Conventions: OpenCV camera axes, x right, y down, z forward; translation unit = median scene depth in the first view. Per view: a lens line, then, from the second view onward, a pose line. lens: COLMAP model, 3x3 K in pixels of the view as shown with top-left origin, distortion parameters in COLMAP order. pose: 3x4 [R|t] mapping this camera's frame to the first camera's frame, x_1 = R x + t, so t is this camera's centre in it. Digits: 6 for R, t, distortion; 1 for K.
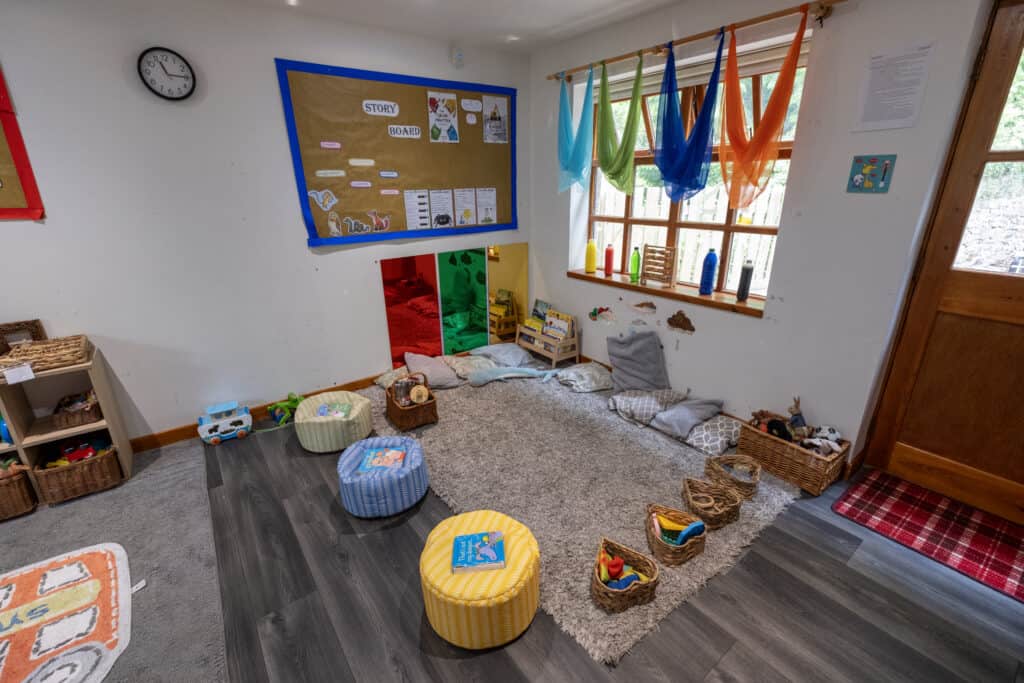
lens RADIAL K [[447.9, 0, 512.1], [0, 447.9, 342.4], [0, 0, 1]] dist [0.003197, 0.000173]
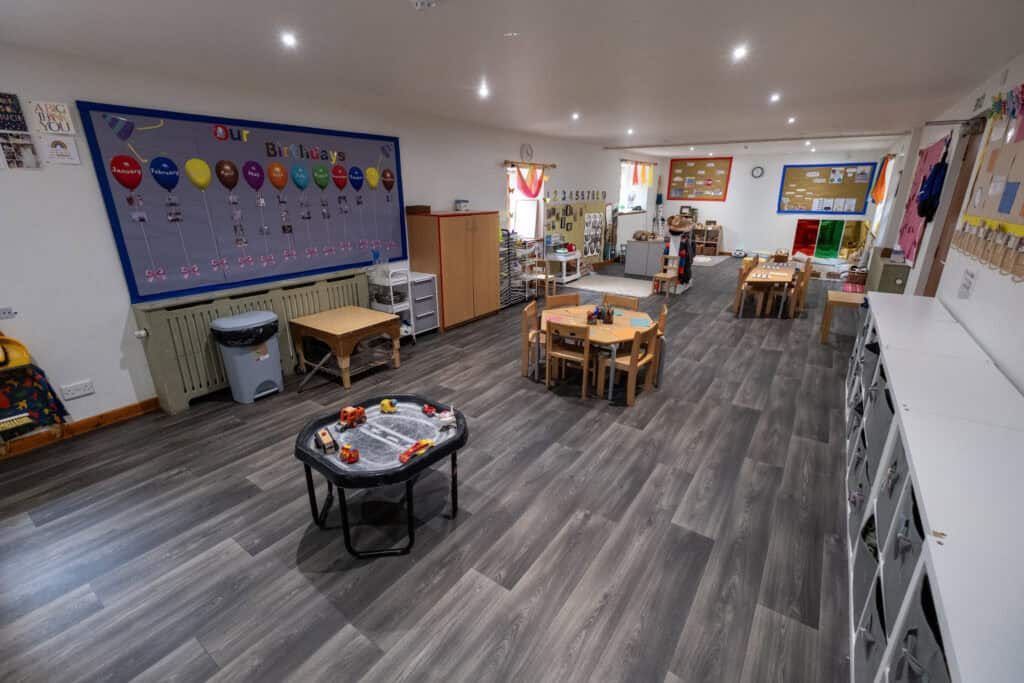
lens RADIAL K [[447.9, 0, 511.4], [0, 447.9, 338.6], [0, 0, 1]] dist [0.003197, 0.000173]
pose [[0.311049, 0.307055, -0.899425, 2.272946], [-0.325330, 0.923598, 0.202798, 0.640067], [0.892977, 0.229530, 0.387179, -1.940970]]
